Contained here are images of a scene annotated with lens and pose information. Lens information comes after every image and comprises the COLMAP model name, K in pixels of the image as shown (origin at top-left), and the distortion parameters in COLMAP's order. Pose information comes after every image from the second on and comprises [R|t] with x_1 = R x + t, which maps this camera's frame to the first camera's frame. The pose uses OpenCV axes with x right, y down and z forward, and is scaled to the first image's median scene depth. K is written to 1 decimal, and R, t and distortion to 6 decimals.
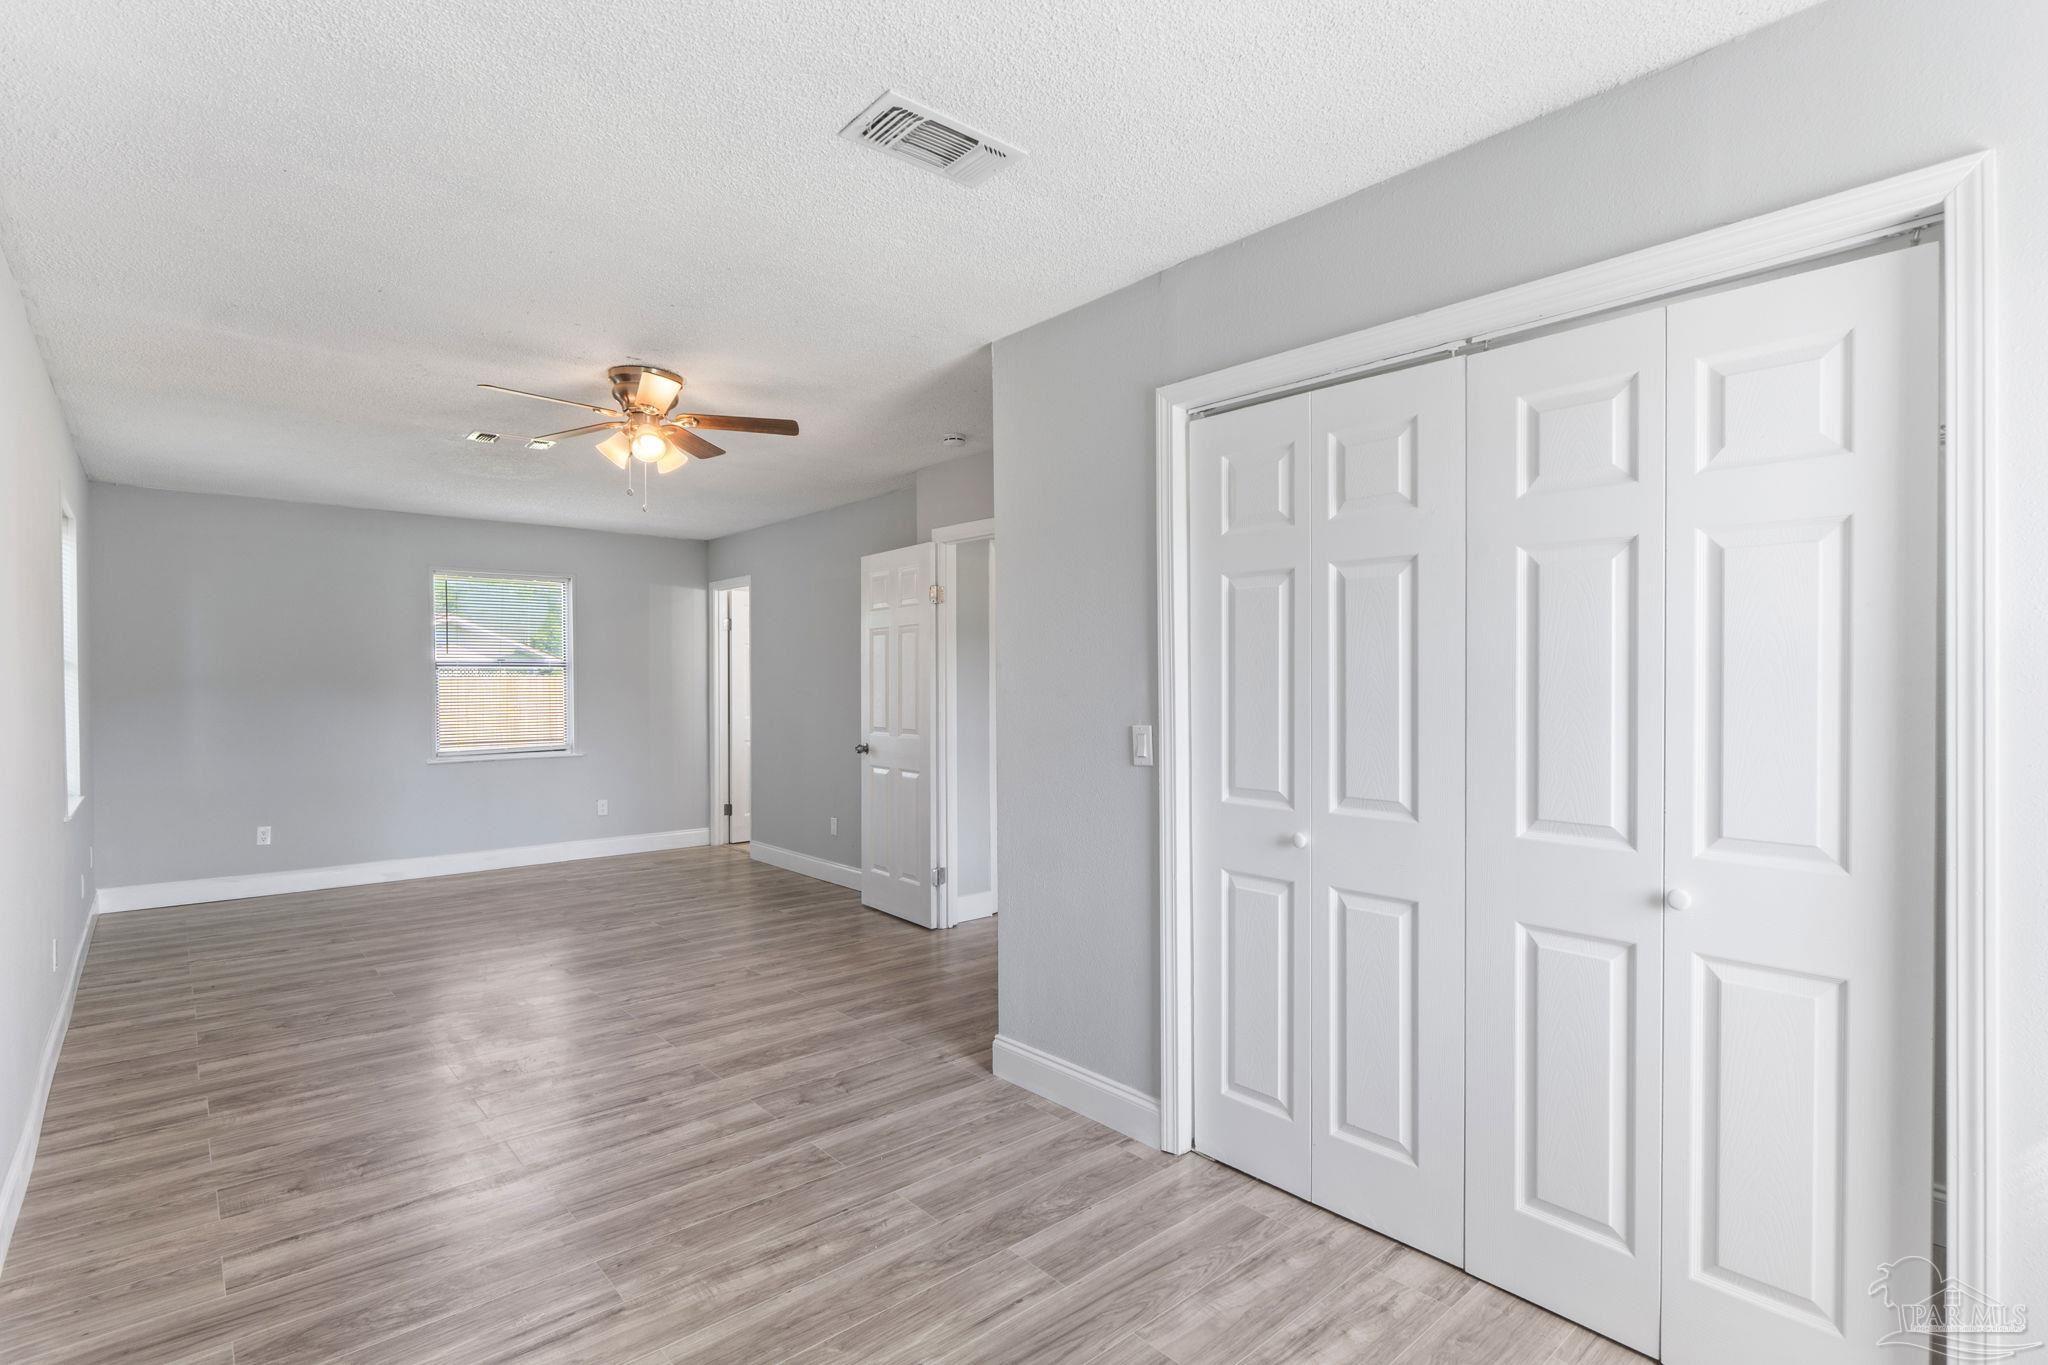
lens RADIAL K [[982.1, 0, 1024.0], [0, 982.1, 682.5], [0, 0, 1]] dist [0.000433, 0.000946]
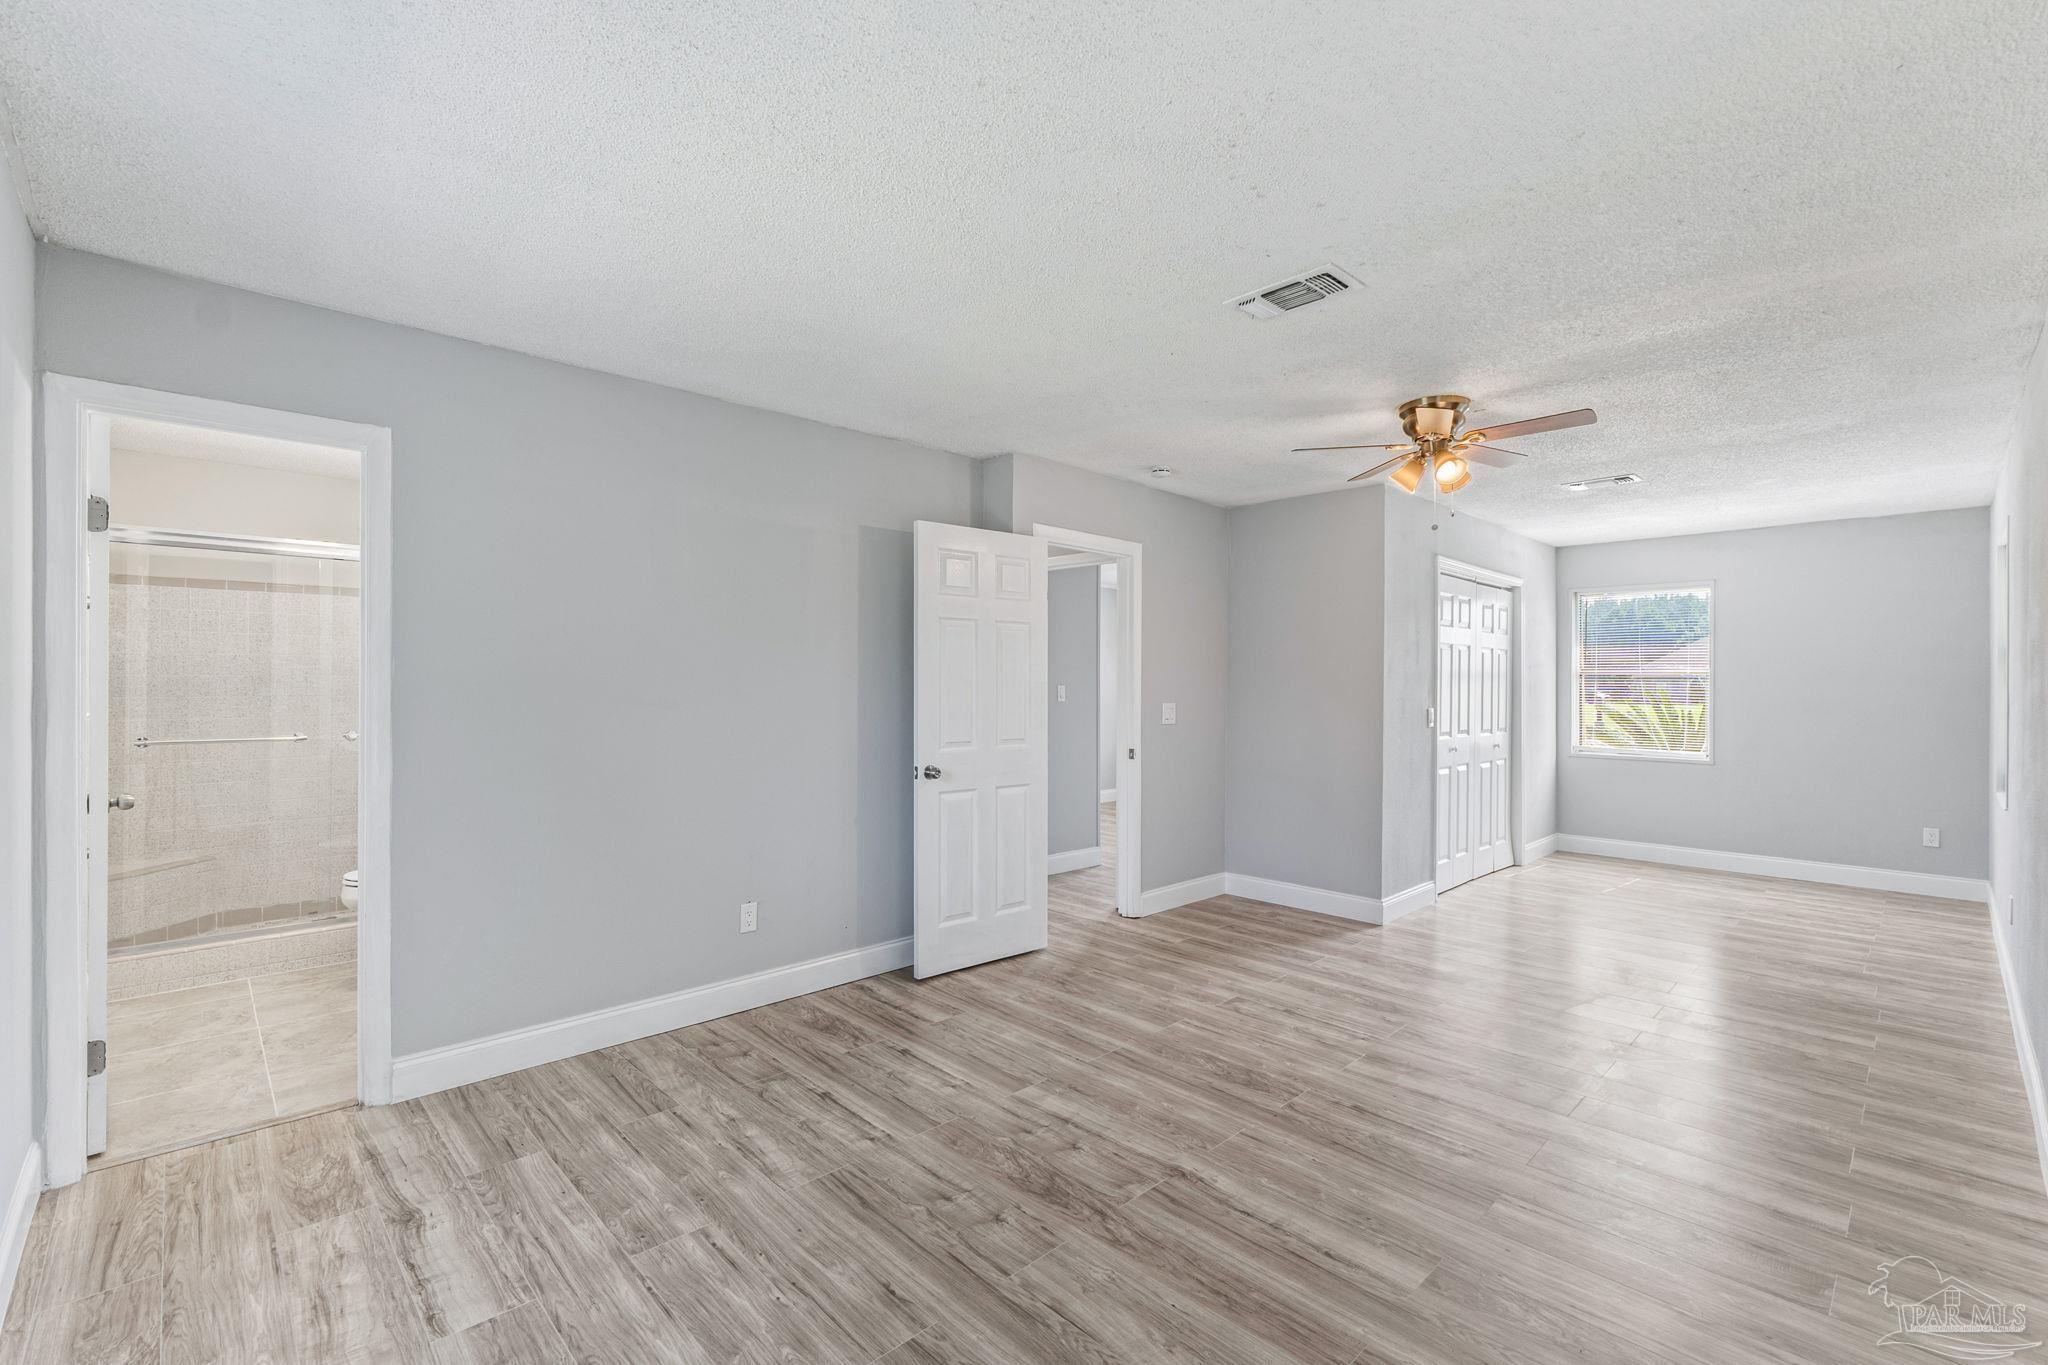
lens RADIAL K [[879.2, 0, 1025.7], [0, 879.2, 681.1], [0, 0, 1]] dist [-0.004371, 0.000000]
pose [[-0.042061, 0.005821, 0.999098, -1.865230], [-0.002578, 0.999979, -0.005935, -0.002816], [-0.999112, -0.002825, -0.042045, 2.085647]]
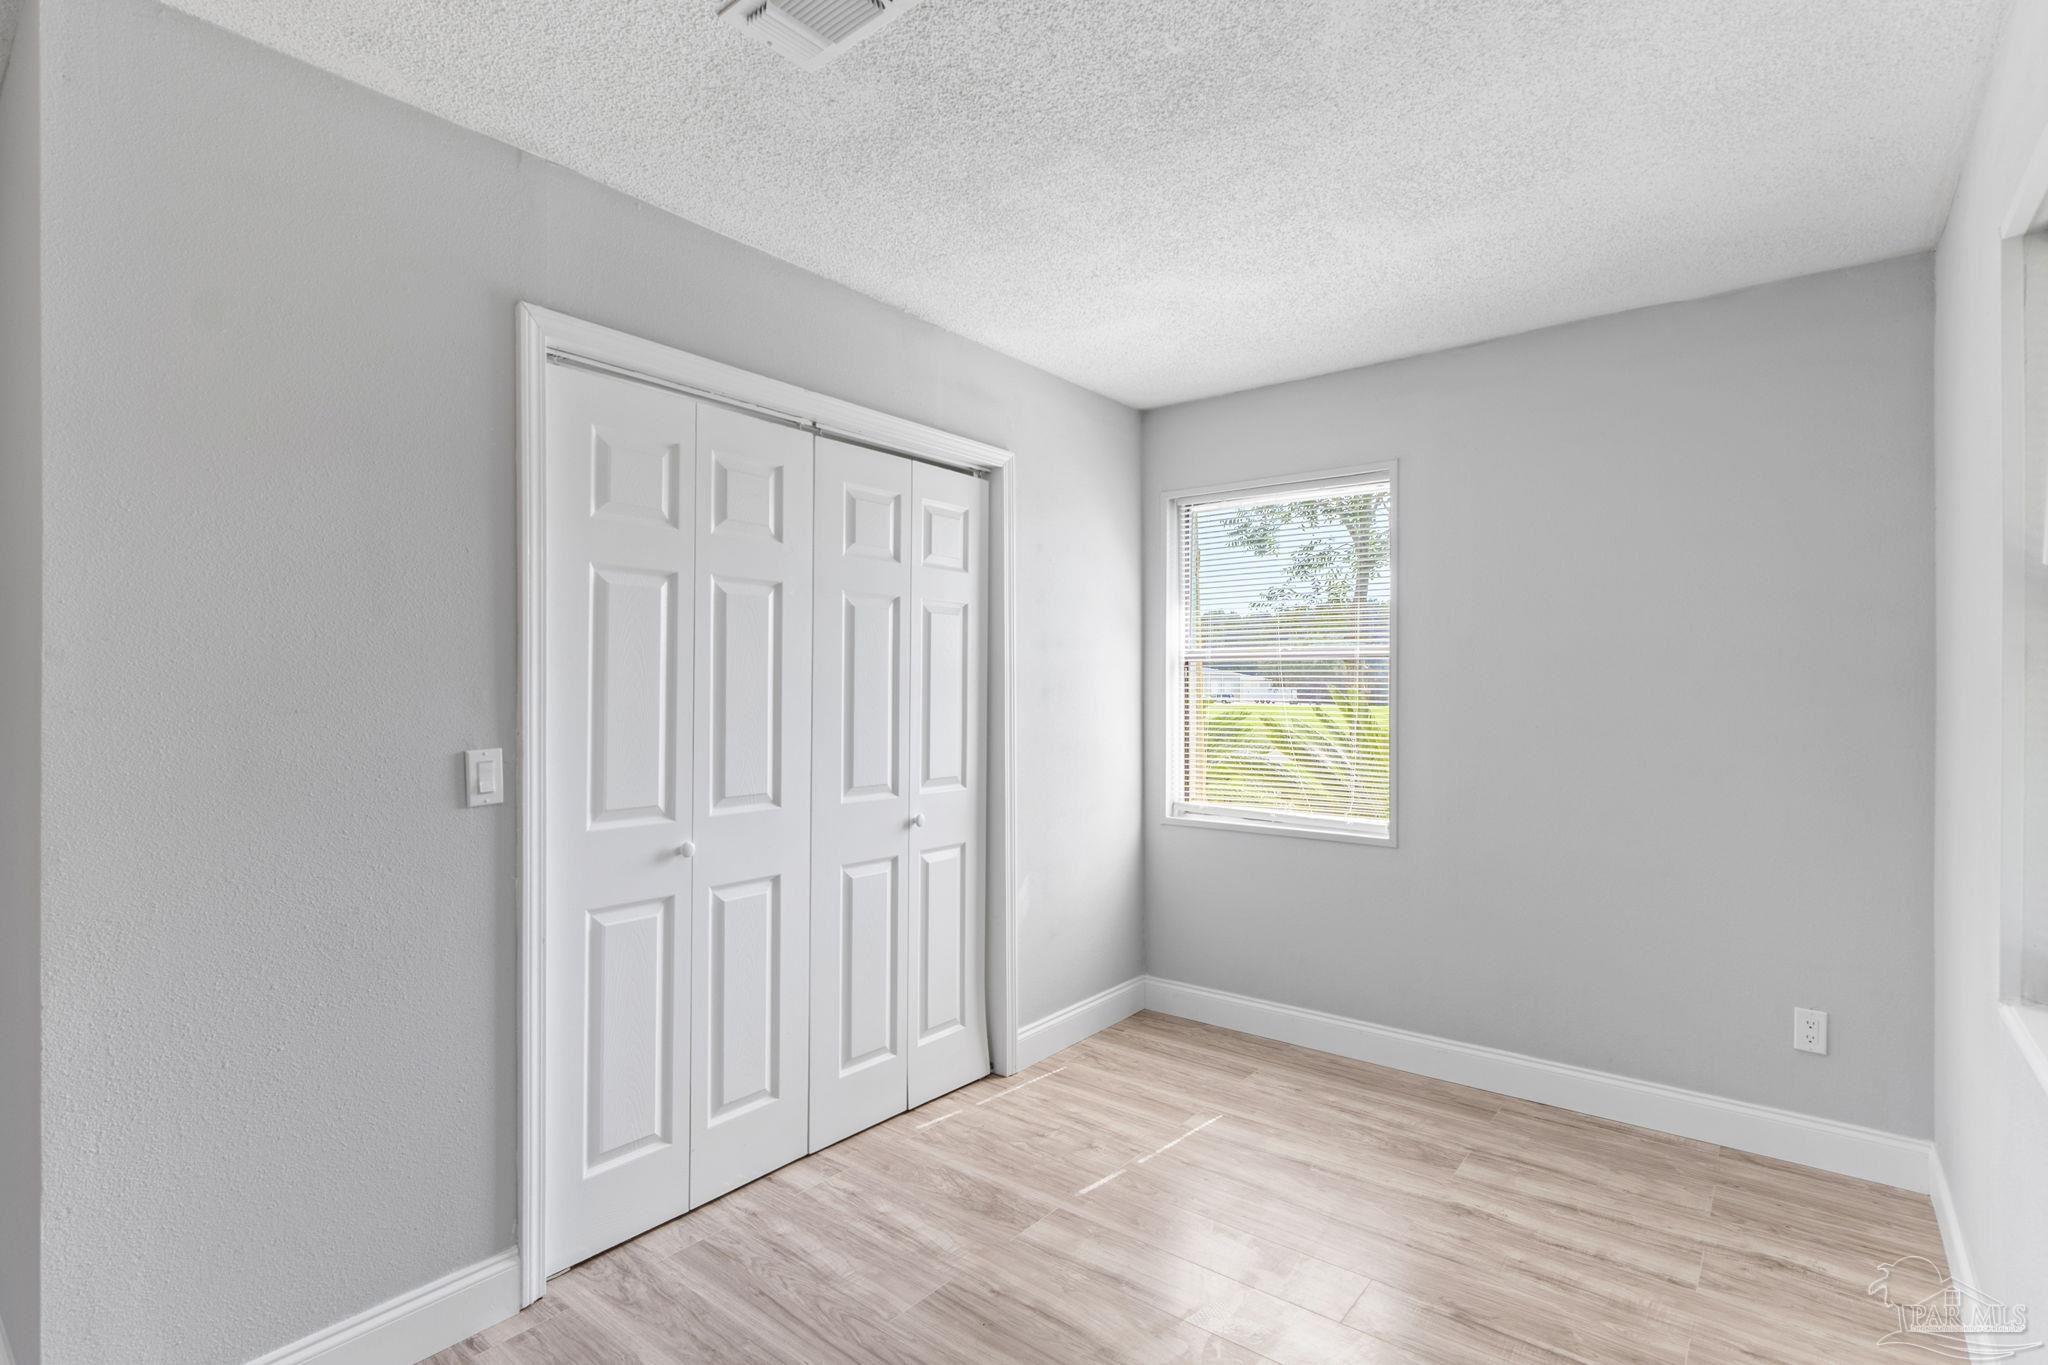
lens RADIAL K [[976.8, 0, 1016.1], [0, 976.8, 677.1], [0, 0, 1]] dist [0.001038, -0.000223]
pose [[-0.169421, 0.010151, 0.985492, -0.694998], [-0.002262, 0.999940, -0.010689, -0.003081], [-0.985541, -0.004040, -0.169388, 0.782425]]
